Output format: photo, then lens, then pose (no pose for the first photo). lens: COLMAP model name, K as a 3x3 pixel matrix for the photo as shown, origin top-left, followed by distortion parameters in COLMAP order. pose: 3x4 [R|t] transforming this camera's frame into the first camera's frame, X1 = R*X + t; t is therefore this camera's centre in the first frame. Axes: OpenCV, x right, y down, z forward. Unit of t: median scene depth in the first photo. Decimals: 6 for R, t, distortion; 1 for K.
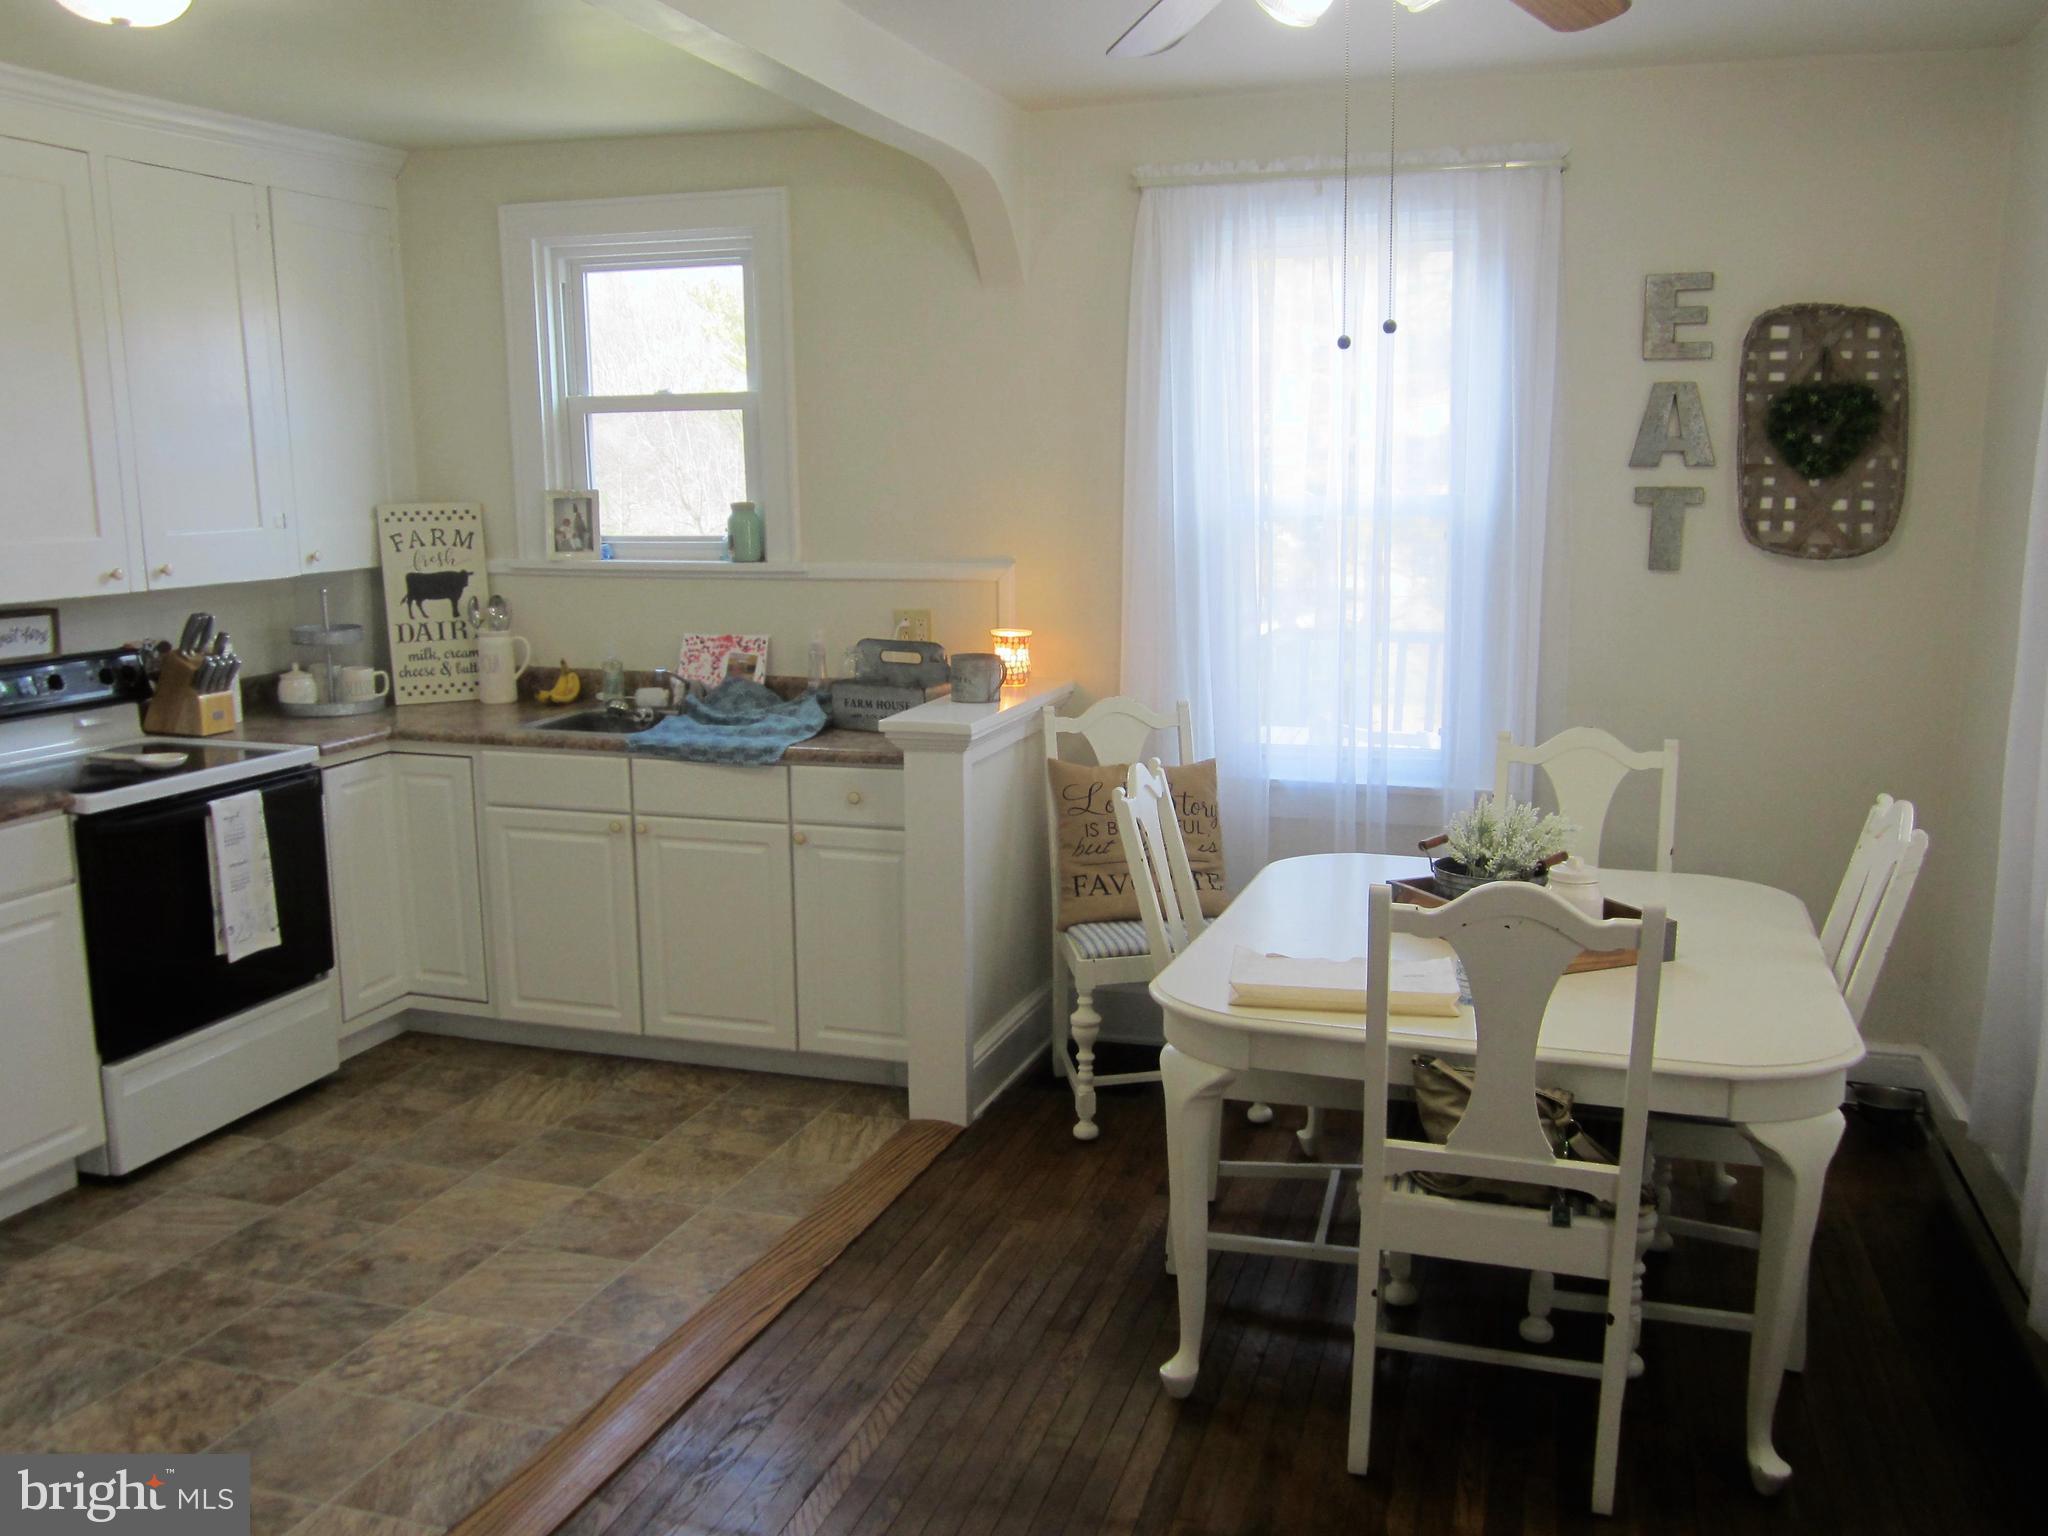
lens RADIAL K [[1682.0, 0, 1028.2], [0, 1682.0, 767.1], [0, 0, 1]] dist [0.002932, -0.031802]
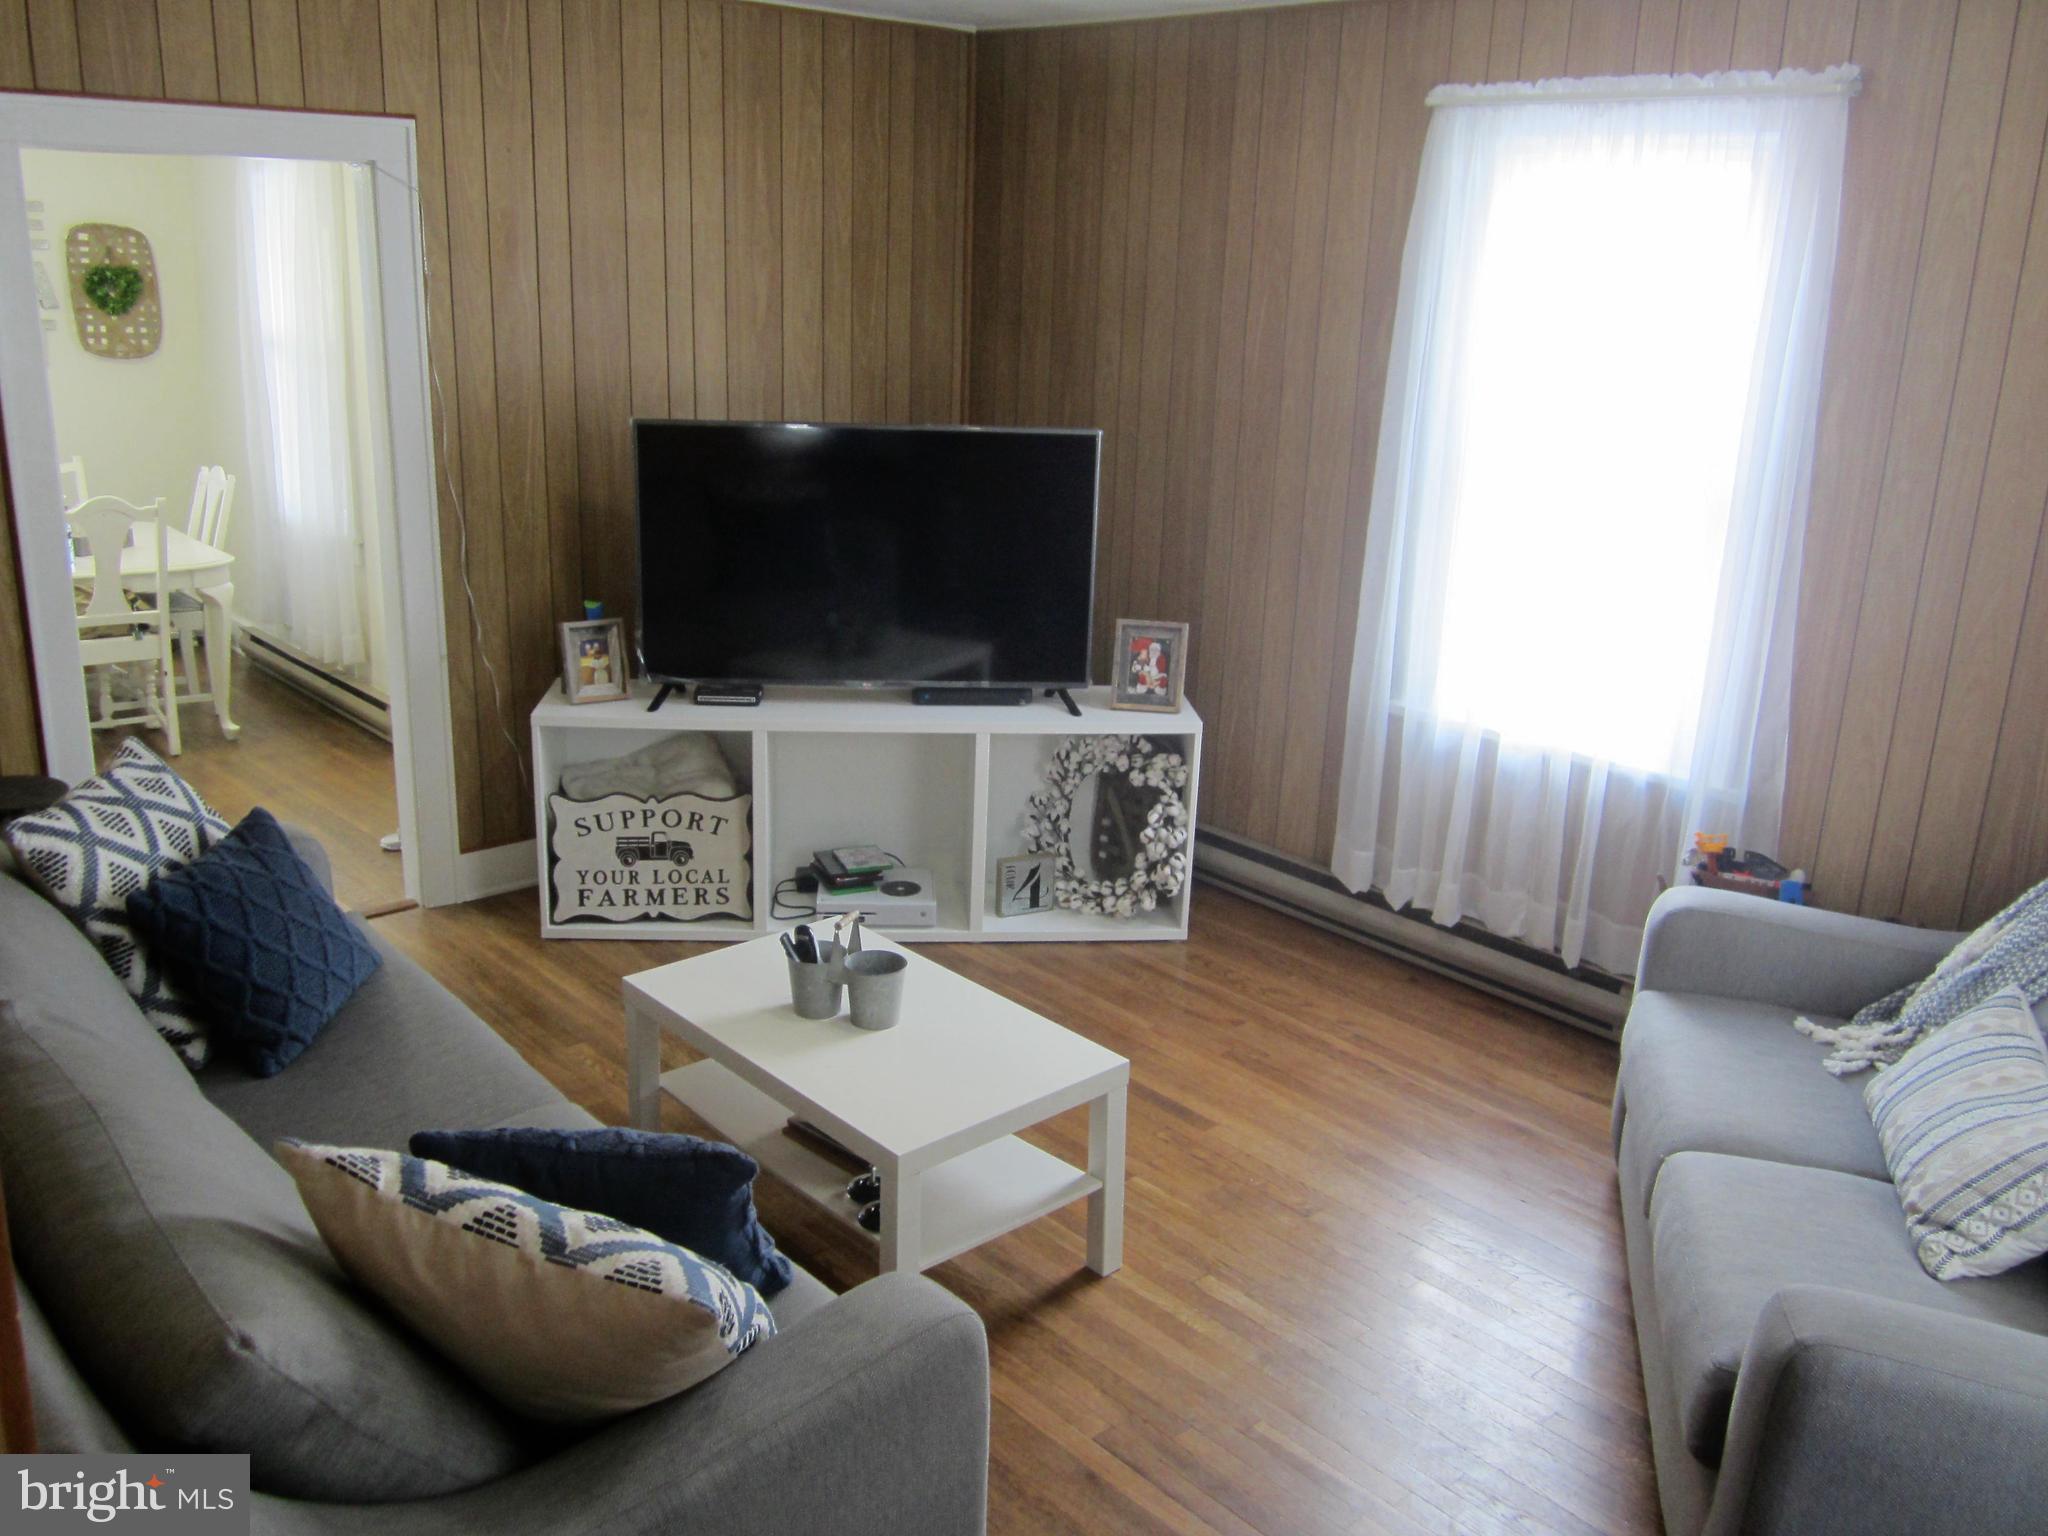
lens RADIAL K [[1682.0, 0, 1032.7], [0, 1682.0, 759.6], [0, 0, 1]] dist [0.002932, -0.031802]
pose [[0.507602, -0.209650, 0.835696, -0.706092], [0.105093, 0.977767, 0.181457, 0.085802], [-0.855158, -0.004283, 0.518349, -0.888859]]
